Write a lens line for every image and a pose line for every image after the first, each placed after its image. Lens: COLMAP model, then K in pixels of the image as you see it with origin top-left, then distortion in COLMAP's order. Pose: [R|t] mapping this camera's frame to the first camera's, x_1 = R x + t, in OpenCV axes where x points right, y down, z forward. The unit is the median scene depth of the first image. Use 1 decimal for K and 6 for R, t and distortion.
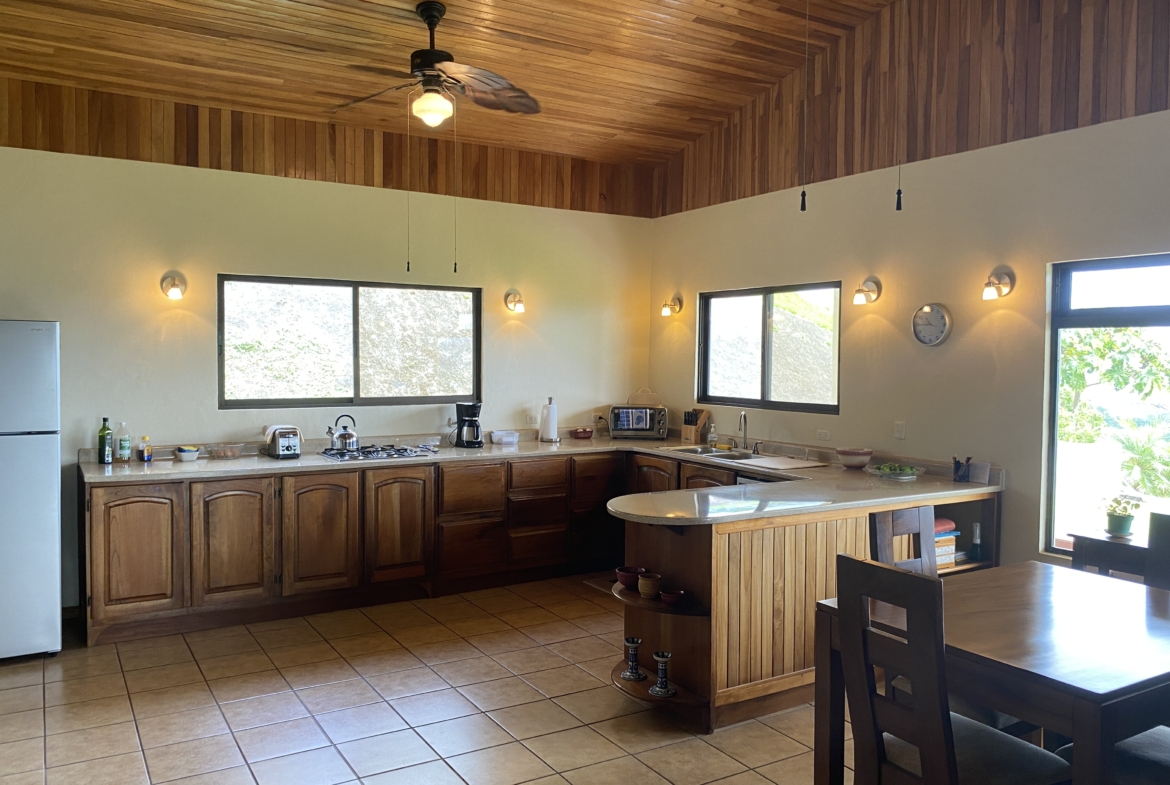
lens RADIAL K [[883.5, 0, 588.7], [0, 883.5, 386.8], [0, 0, 1]] dist [0.006688, 0.024815]
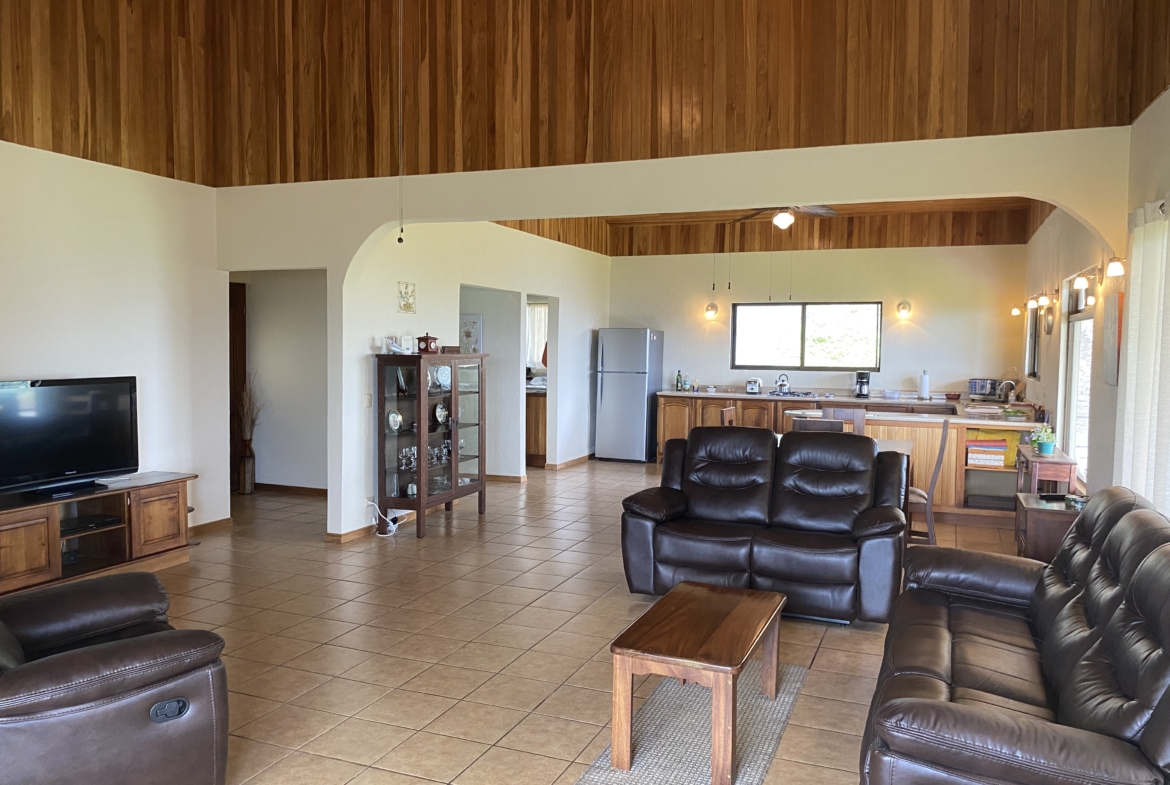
lens RADIAL K [[883.5, 0, 584.6], [0, 883.5, 390.0], [0, 0, 1]] dist [0.006688, 0.024815]
pose [[0.578596, 0.040167, -0.814624, 0.965713], [-0.035791, 0.999075, 0.023841, 0.033771], [0.814828, 0.015362, 0.579499, -0.421440]]
